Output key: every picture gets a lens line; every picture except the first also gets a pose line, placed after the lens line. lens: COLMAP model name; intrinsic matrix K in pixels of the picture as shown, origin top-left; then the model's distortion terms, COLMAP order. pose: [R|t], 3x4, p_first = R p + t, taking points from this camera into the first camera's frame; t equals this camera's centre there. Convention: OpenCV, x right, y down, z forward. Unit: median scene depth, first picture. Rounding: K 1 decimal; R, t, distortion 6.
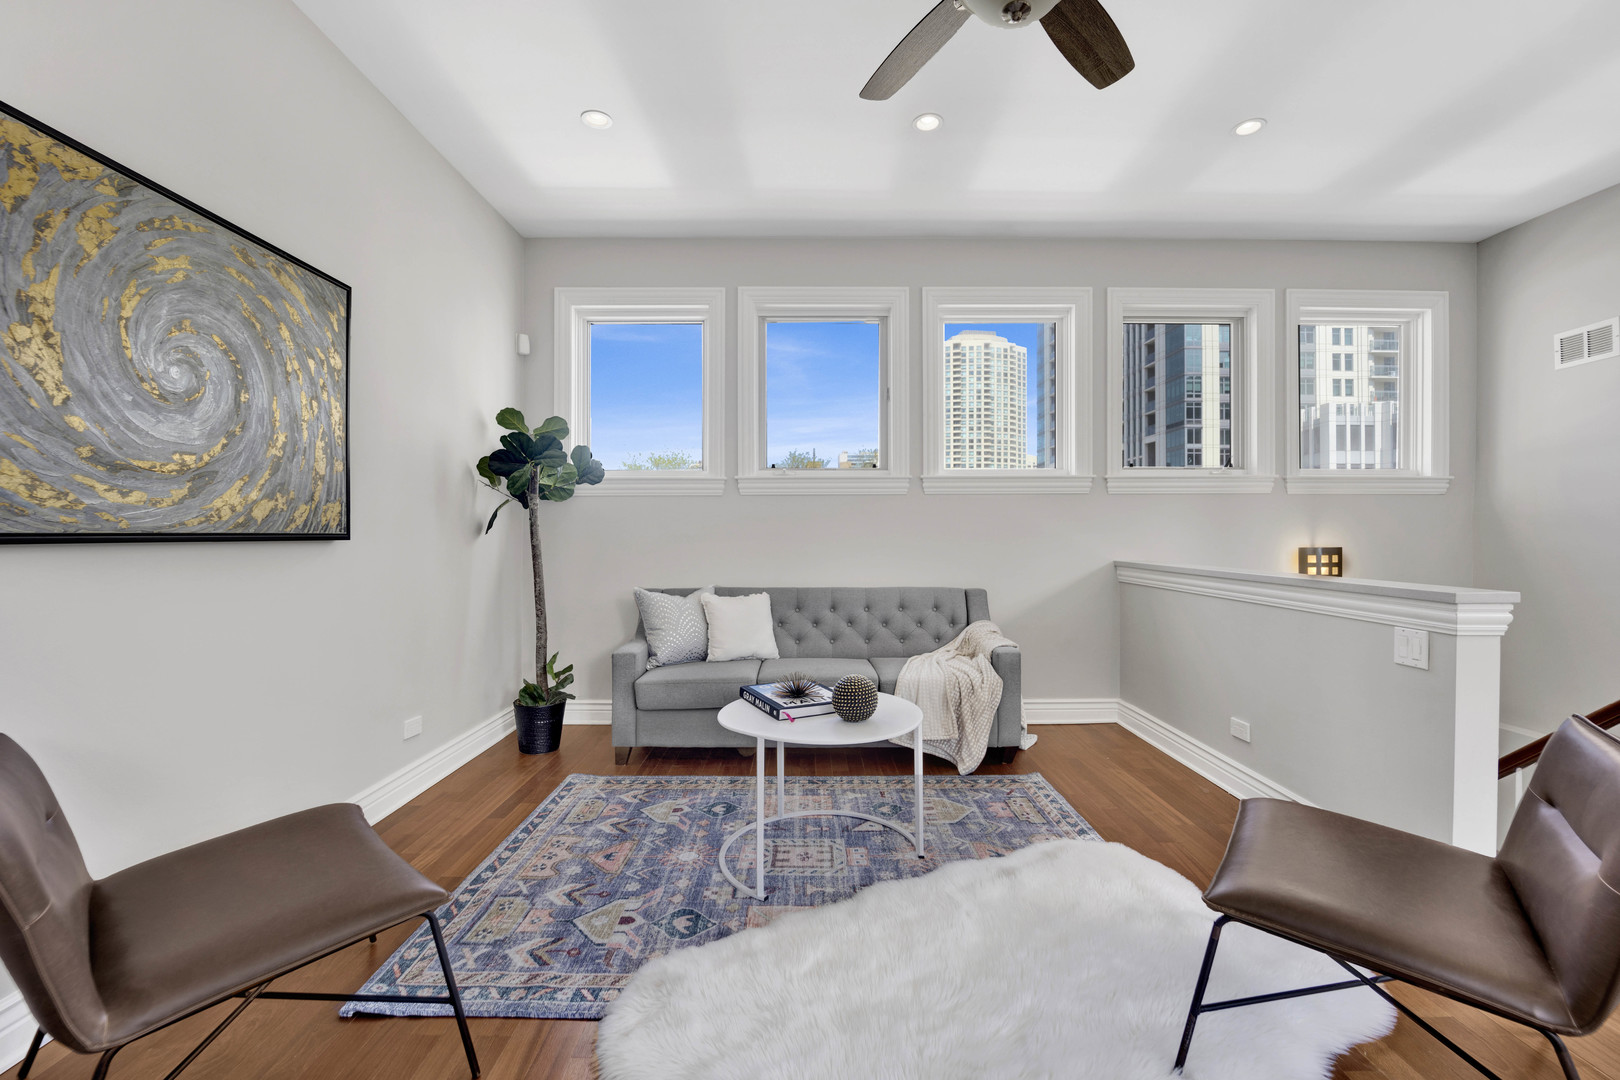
lens RADIAL K [[670.2, 0, 799.0], [0, 670.2, 540.3], [0, 0, 1]] dist [-0.021904, -0.000038]
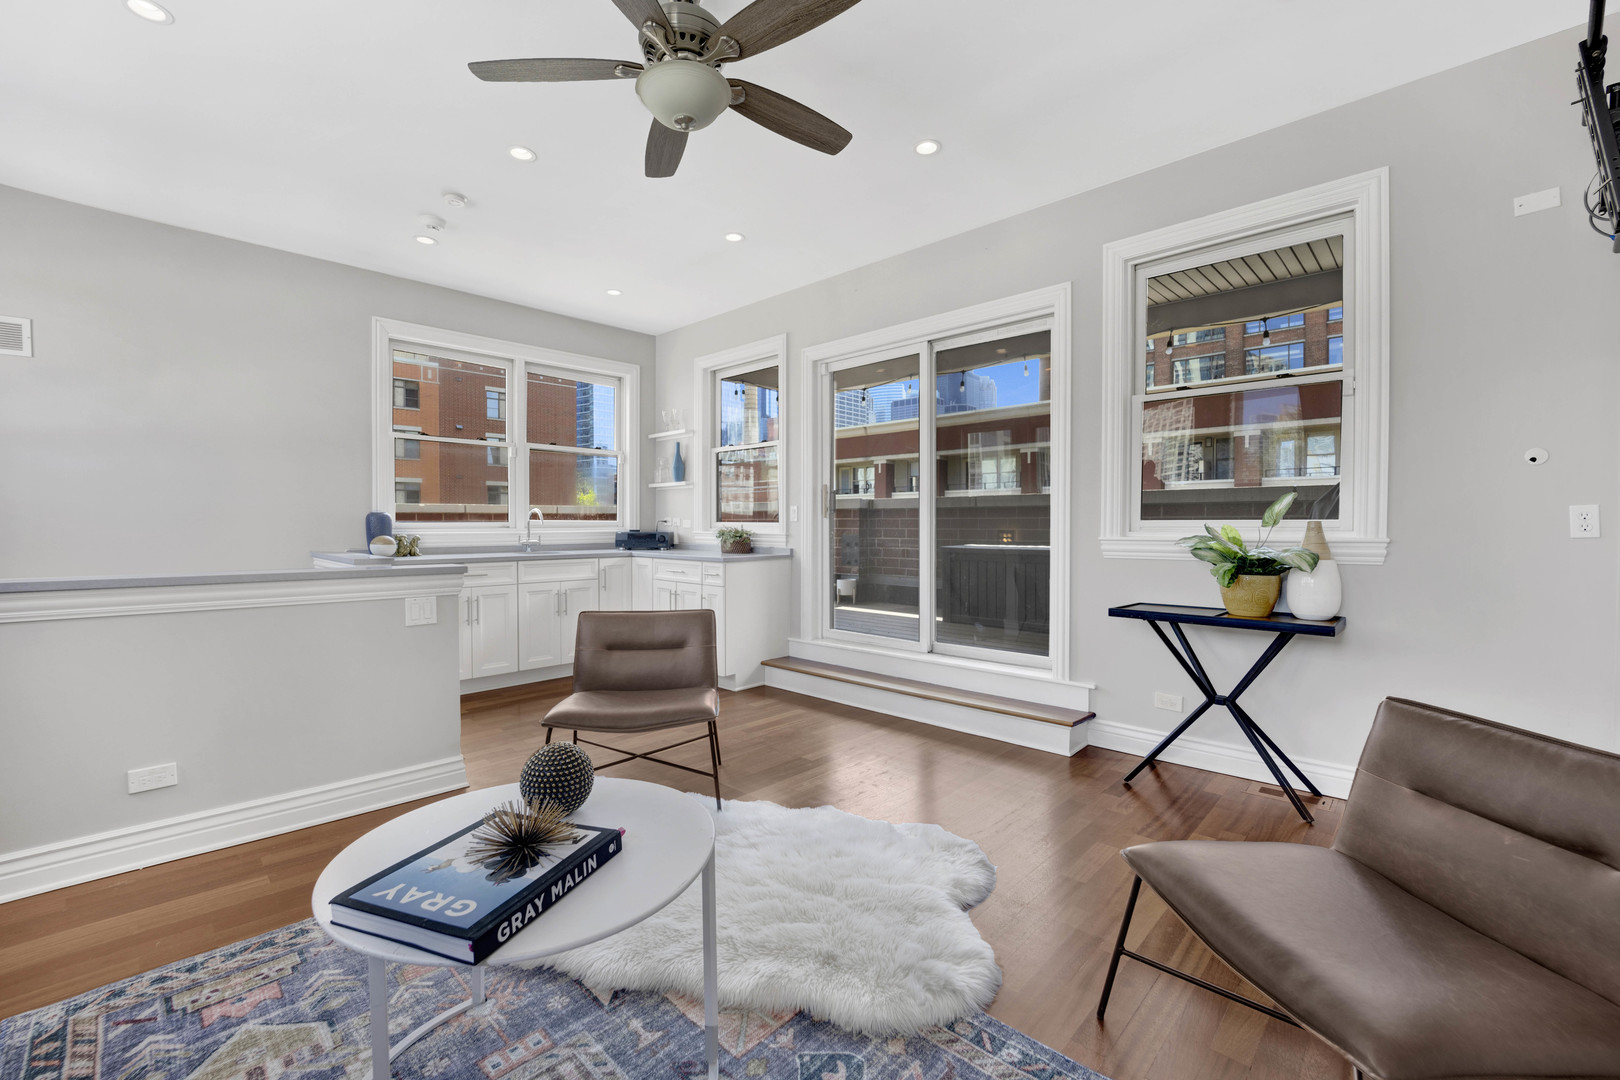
lens RADIAL K [[670.2, 0, 813.0], [0, 670.2, 539.1], [0, 0, 1]] dist [-0.021904, -0.000038]
pose [[-0.737739, -0.012193, 0.674976, -0.346562], [0.005387, 0.999699, 0.023947, -0.008337], [-0.675065, 0.021303, -0.737451, 0.842707]]
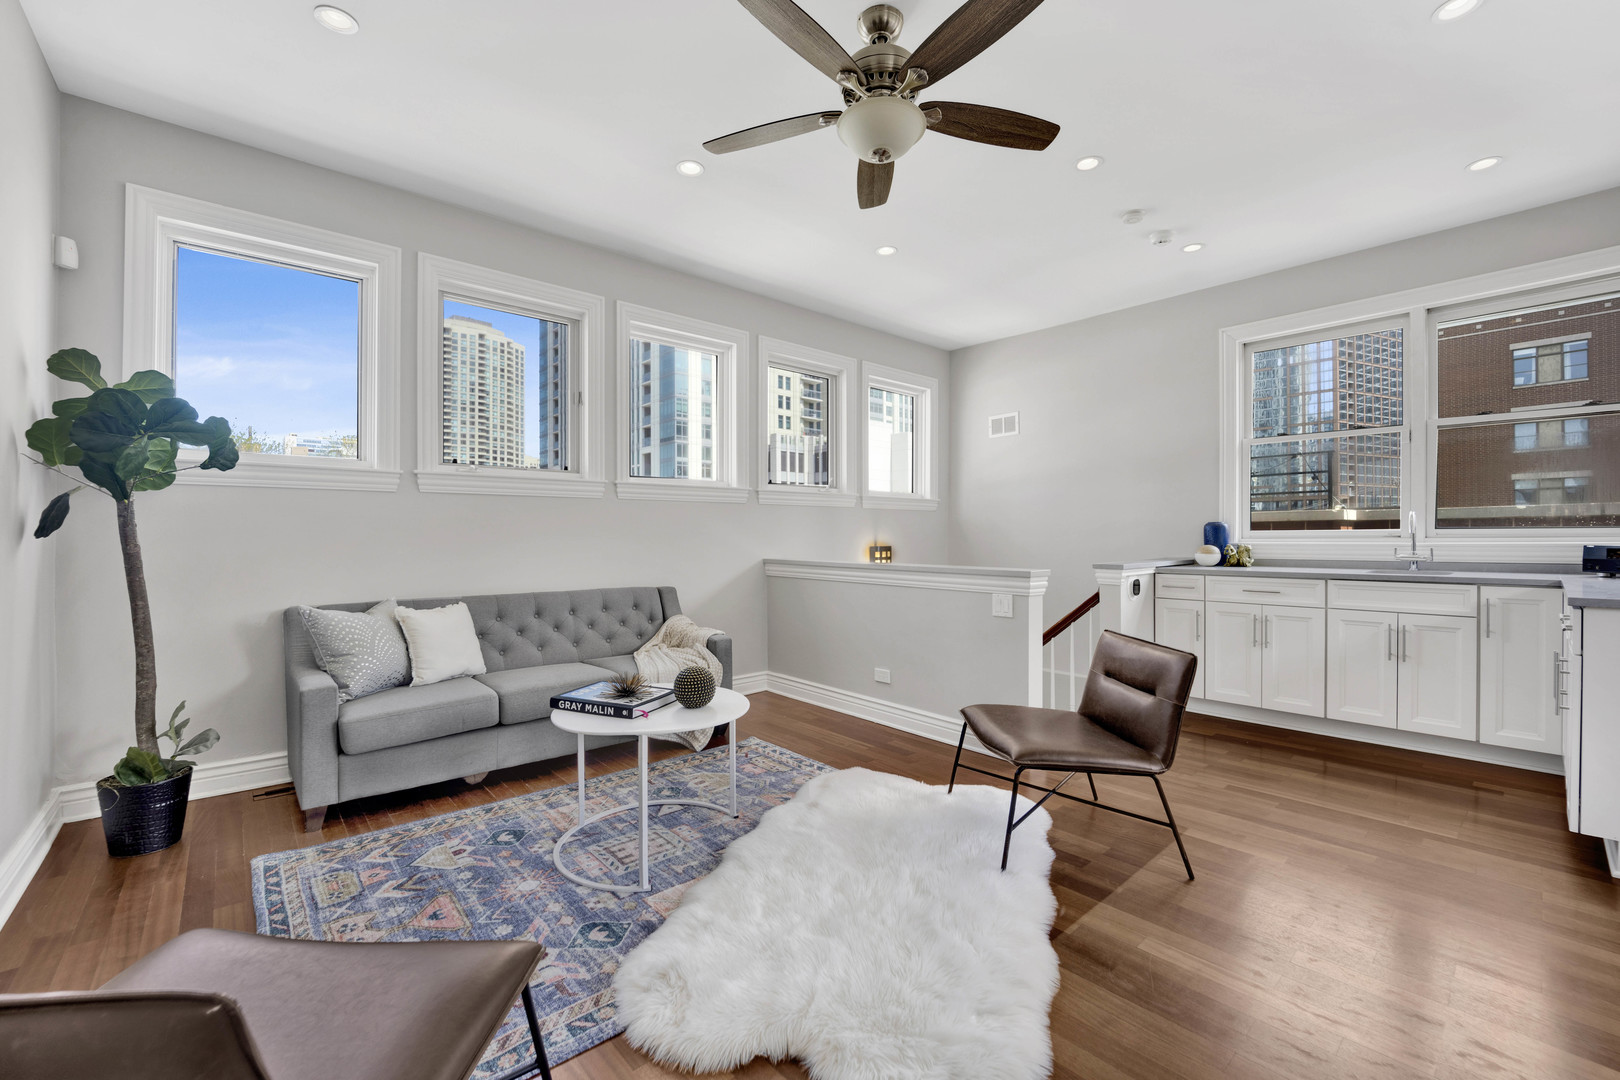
lens RADIAL K [[670.2, 0, 796.8], [0, 670.2, 536.3], [0, 0, 1]] dist [-0.021904, -0.000038]
pose [[0.752611, 0.000239, 0.658465, -0.332515], [0.005572, 0.999962, -0.006731, -0.001845], [-0.658442, 0.008734, 0.752581, 0.037300]]
